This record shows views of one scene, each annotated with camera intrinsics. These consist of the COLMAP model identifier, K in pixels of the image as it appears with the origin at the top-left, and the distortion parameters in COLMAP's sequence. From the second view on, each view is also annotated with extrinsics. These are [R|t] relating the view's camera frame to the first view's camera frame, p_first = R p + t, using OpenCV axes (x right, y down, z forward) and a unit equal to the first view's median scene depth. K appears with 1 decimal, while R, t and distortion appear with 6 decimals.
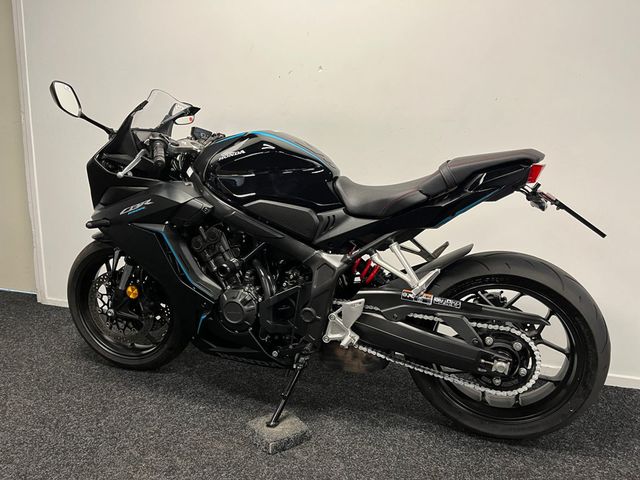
lens RADIAL K [[485.3, 0, 320.0], [0, 485.3, 240.0], [0, 0, 1]] dist [0.074427, -0.095772]
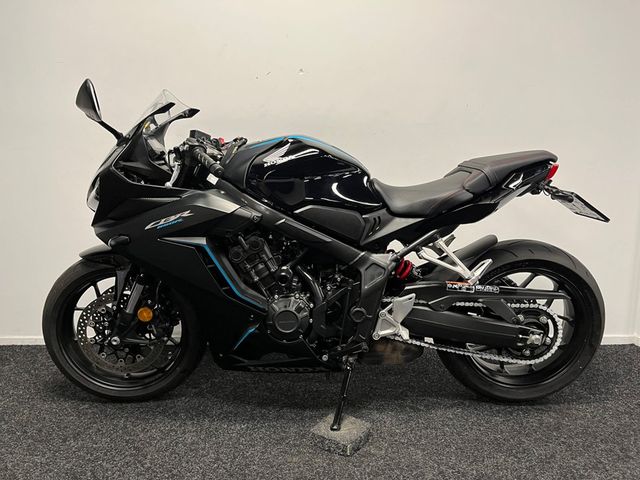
lens RADIAL K [[485.3, 0, 320.0], [0, 485.3, 240.0], [0, 0, 1]] dist [0.074427, -0.095772]
pose [[0.945115, -0.070418, 0.319060, -0.426787], [0.069082, 0.997490, 0.015517, -0.025868], [-0.319352, 0.007376, 0.947608, 0.055803]]
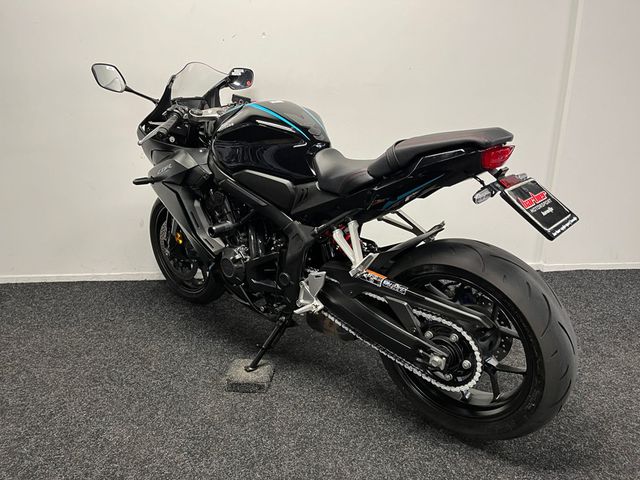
lens RADIAL K [[485.3, 0, 320.0], [0, 485.3, 240.0], [0, 0, 1]] dist [0.074427, -0.095772]
pose [[0.918301, 0.102551, -0.382369, 0.458972], [-0.053650, 0.989193, 0.136453, -0.084462], [0.392230, -0.104791, 0.913879, 0.059683]]
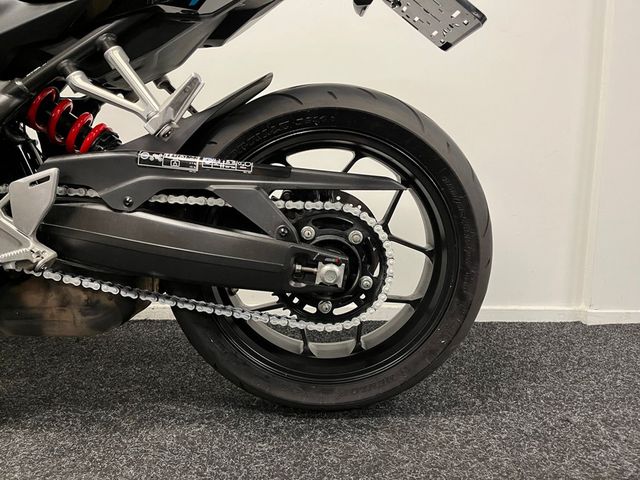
lens RADIAL K [[485.3, 0, 320.0], [0, 485.3, 240.0], [0, 0, 1]] dist [0.074427, -0.095772]
pose [[0.940958, -0.050005, 0.334809, 0.164819], [0.057258, 0.998289, -0.011822, 0.207692], [-0.333645, 0.030294, 0.942212, 0.454066]]
